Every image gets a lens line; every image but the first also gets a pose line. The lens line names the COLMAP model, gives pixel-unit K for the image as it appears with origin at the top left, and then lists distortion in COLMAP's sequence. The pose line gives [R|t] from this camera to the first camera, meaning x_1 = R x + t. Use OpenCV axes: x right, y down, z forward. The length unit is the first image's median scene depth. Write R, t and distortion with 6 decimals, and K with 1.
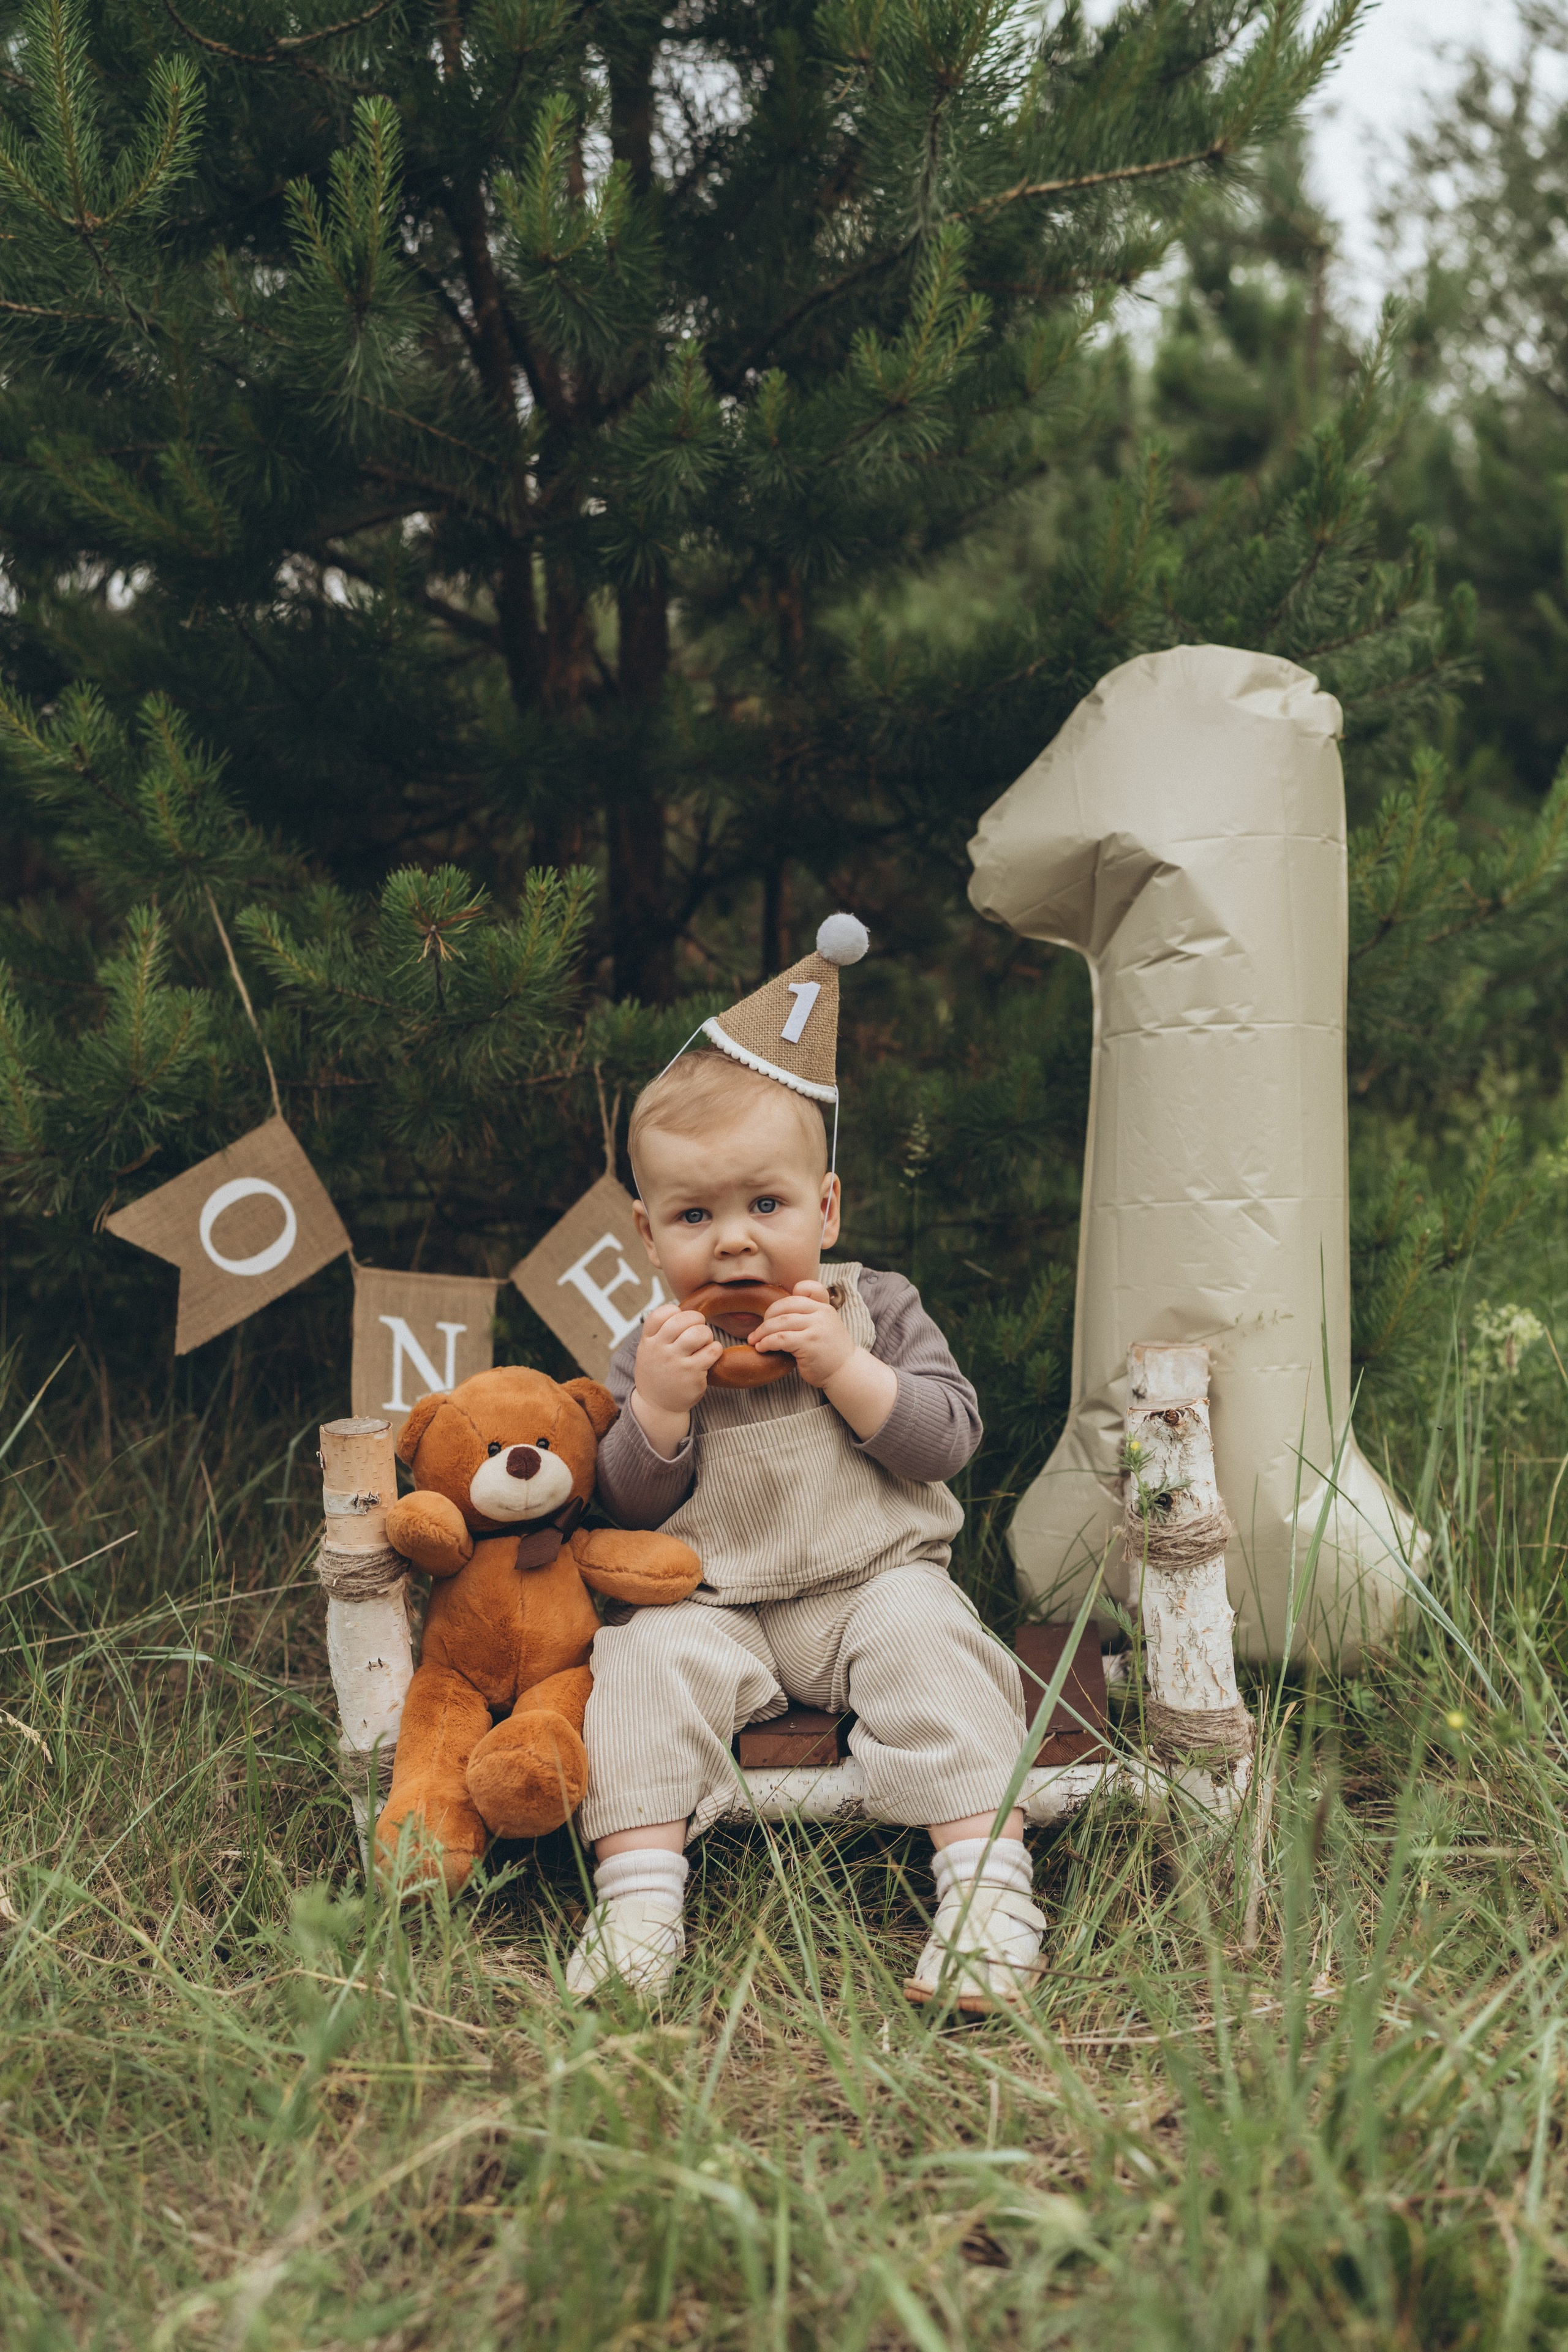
lens RADIAL K [[2266.0, 0, 784.0], [0, 2266.0, 1176.0], [0, 0, 1]] dist [0.008742, 0.003990]
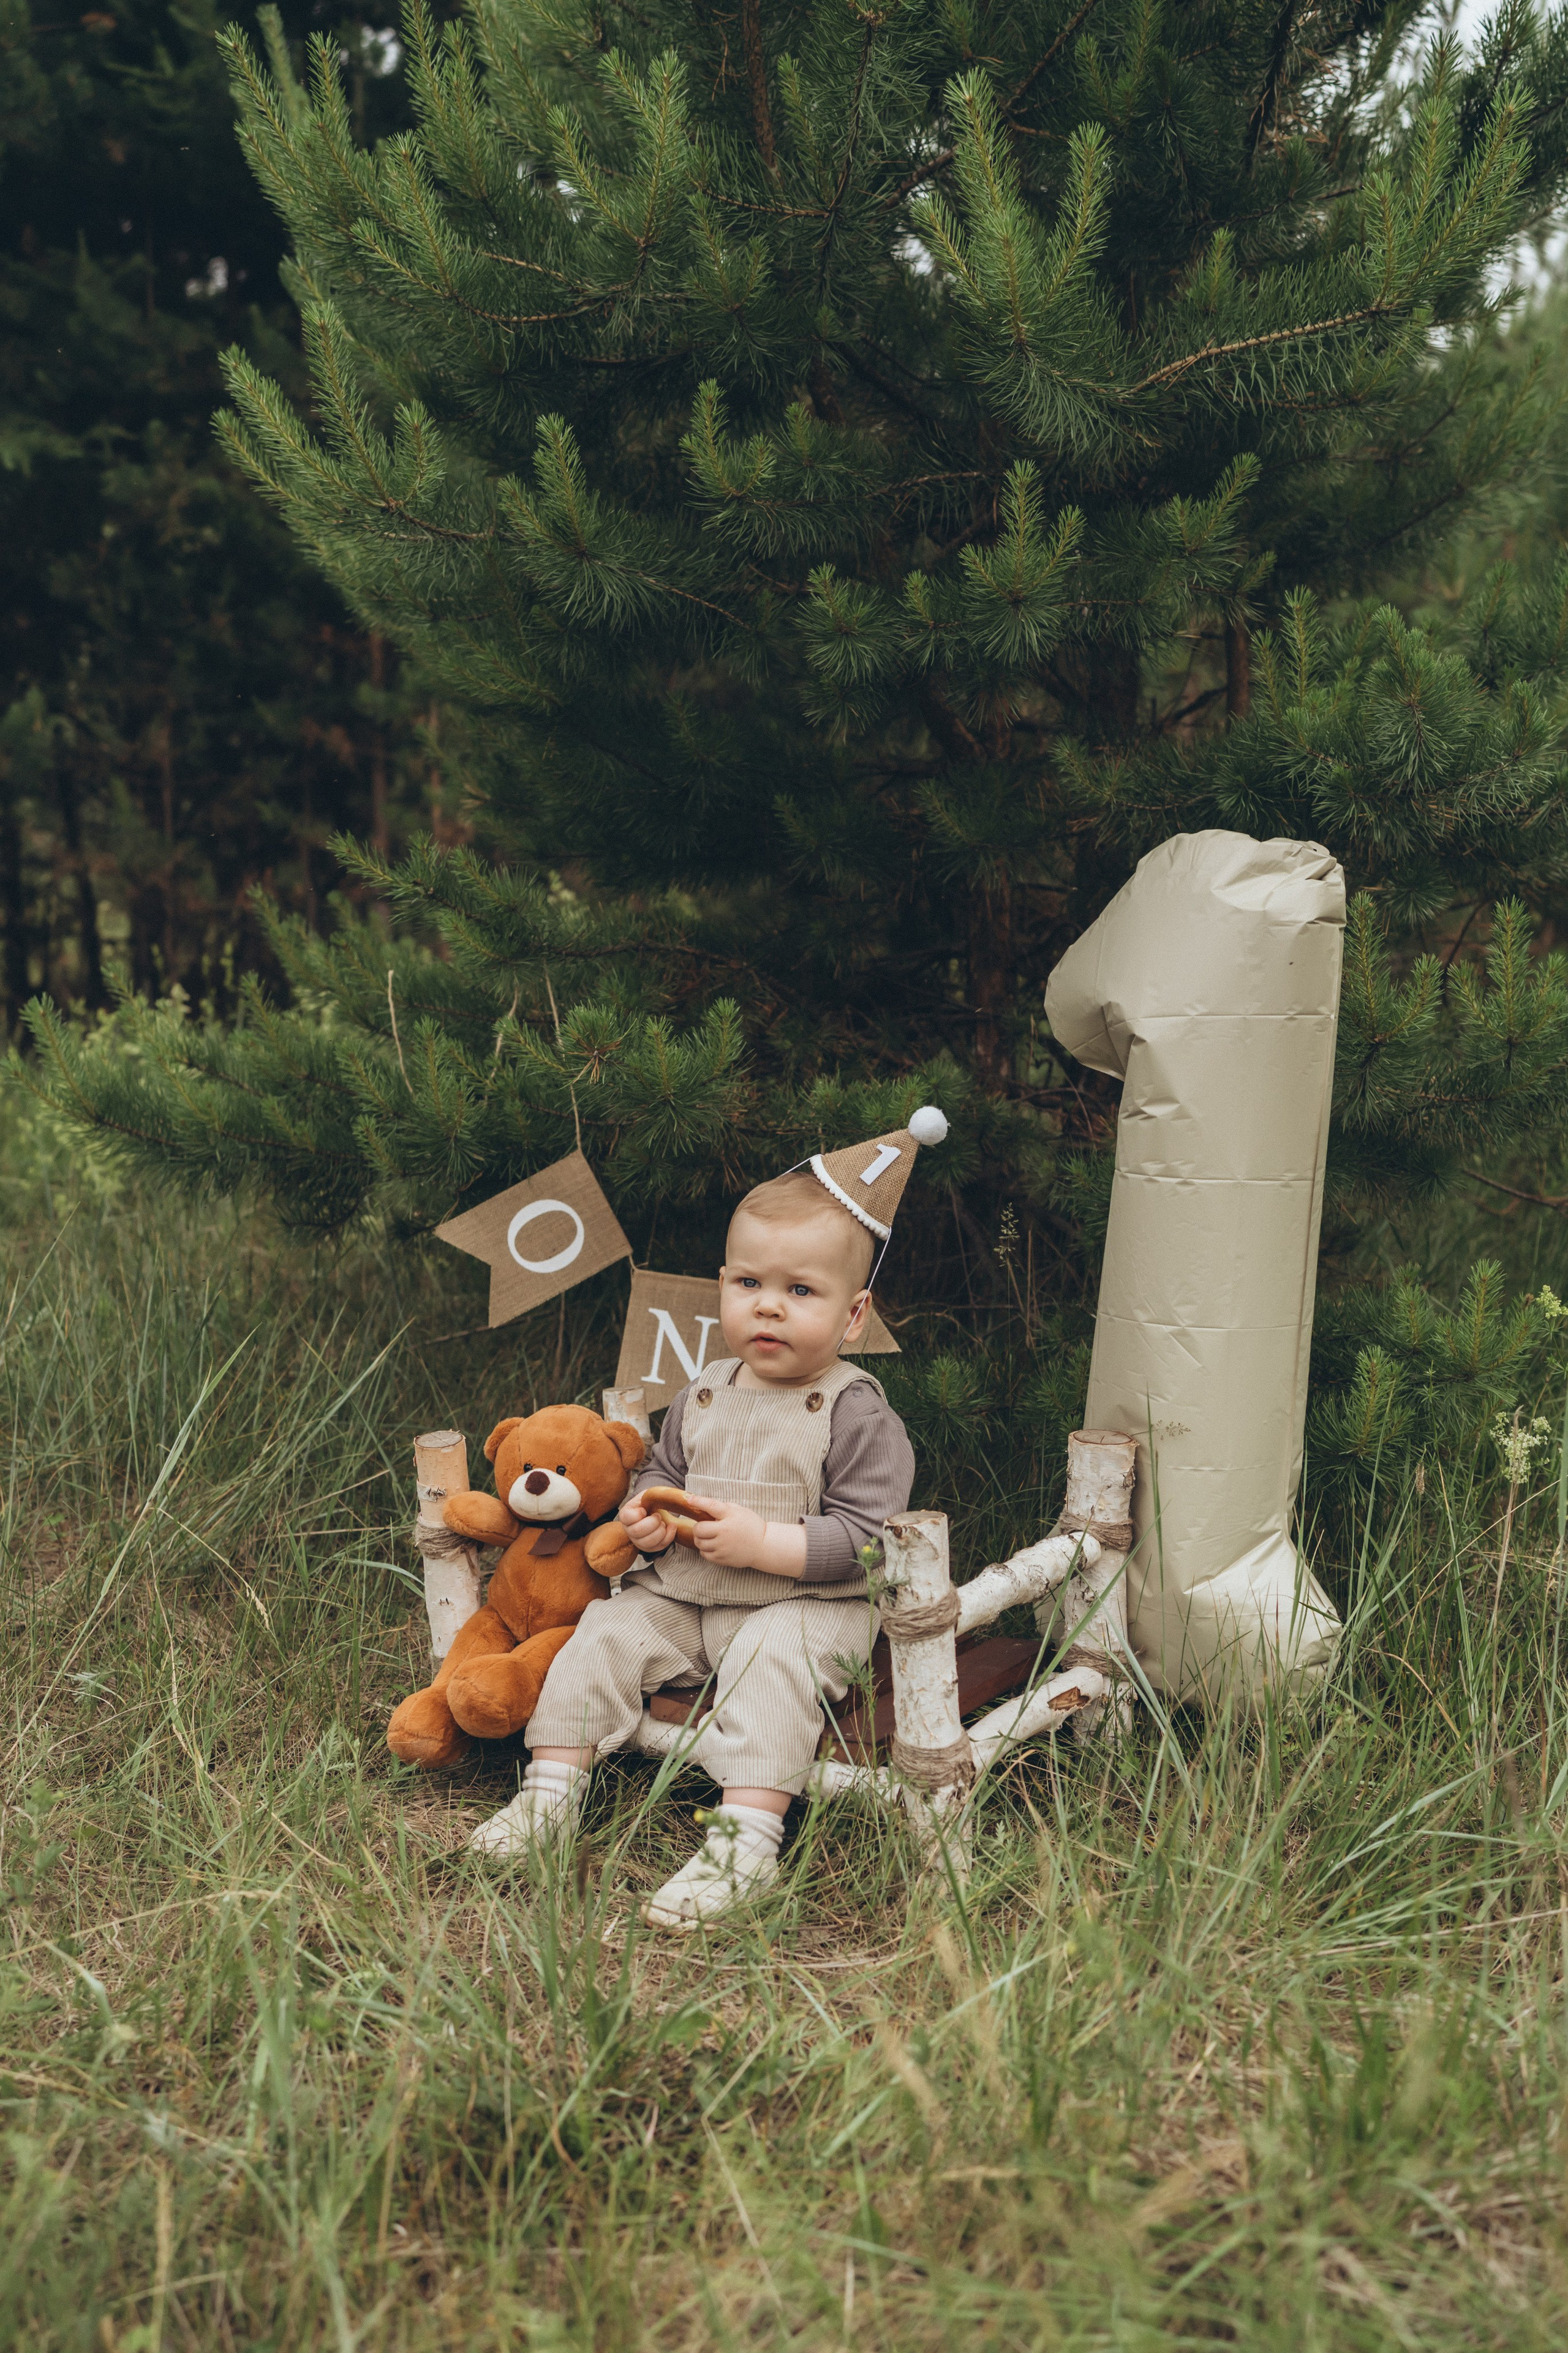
lens RADIAL K [[2713.5, 0, 855.7], [0, 2713.5, 1169.7], [0, 0, 1]] dist [0.002386, 0.003242]
pose [[0.878449, 0.094982, -0.468301, 0.681159], [-0.025440, 0.987952, 0.152658, -0.270496], [0.477158, -0.122189, 0.870282, -0.295975]]
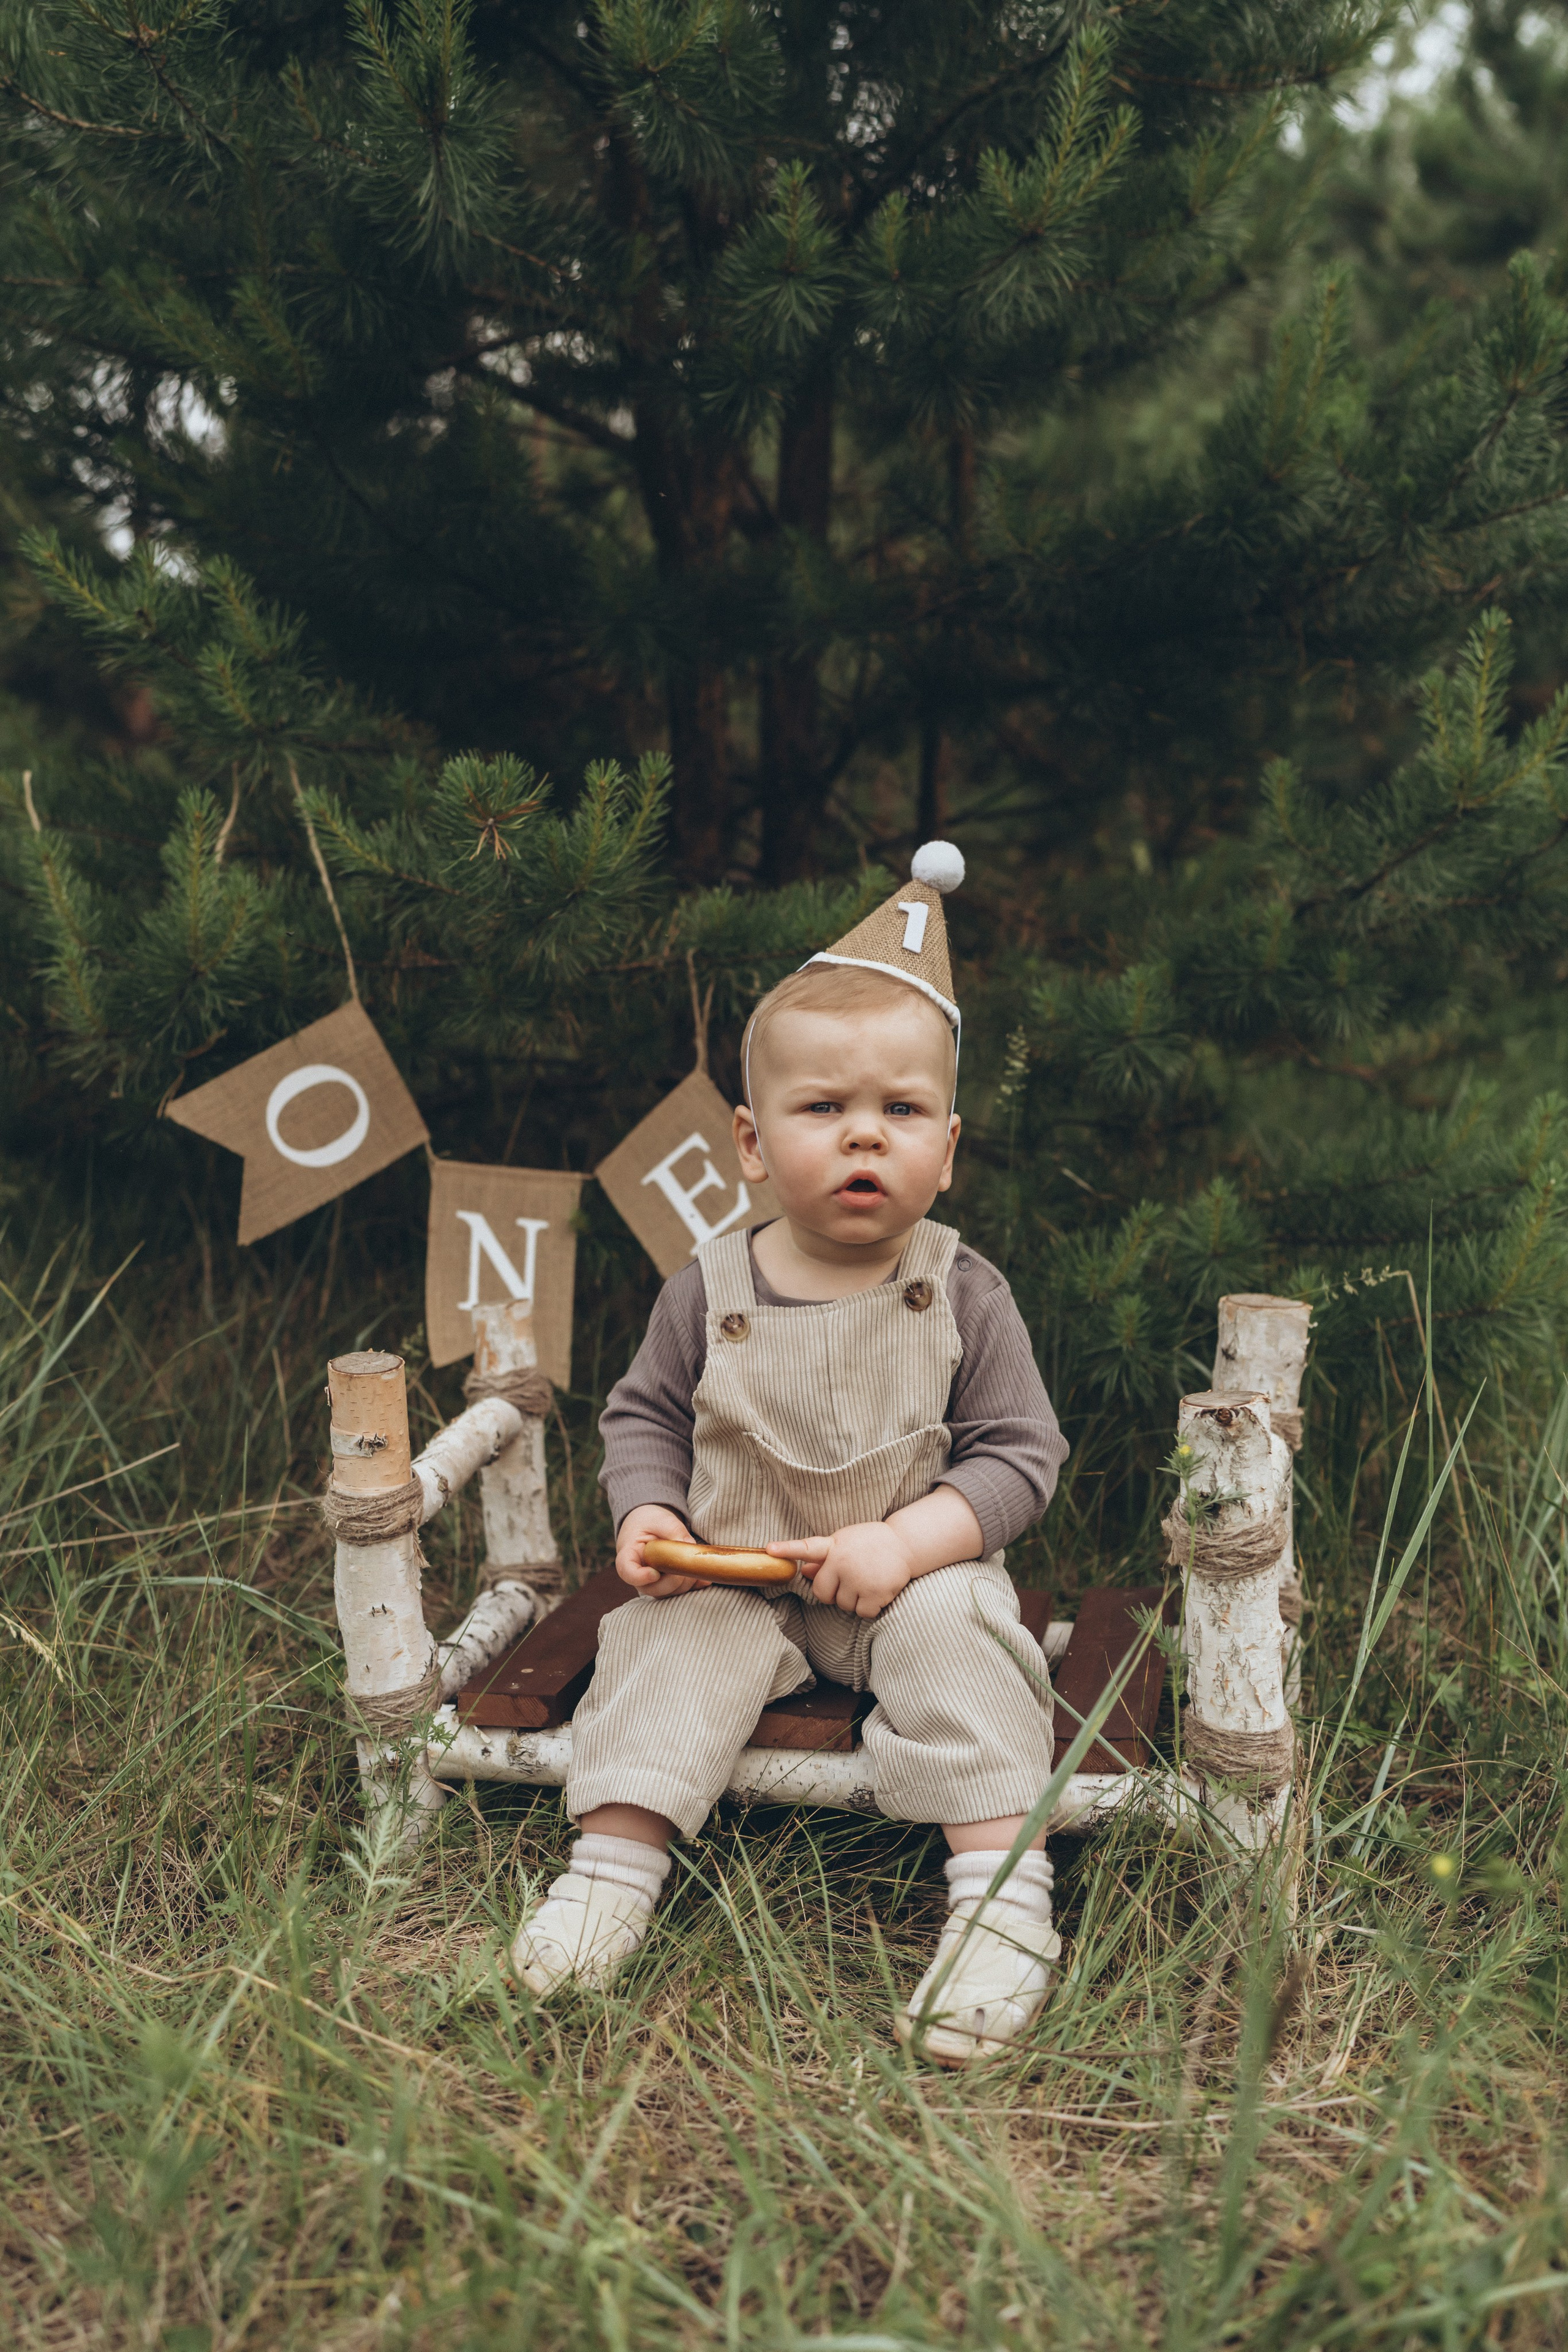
lens RADIAL K [[2266.0, 0, 784.0], [0, 2266.0, 1176.0], [0, 0, 1]] dist [0.008742, 0.003990]
pose [[0.992917, 0.045818, -0.109620, 0.069322], [-0.035174, 0.994650, 0.097133, -0.054430], [0.113484, -0.092590, 0.989216, 0.069034]]
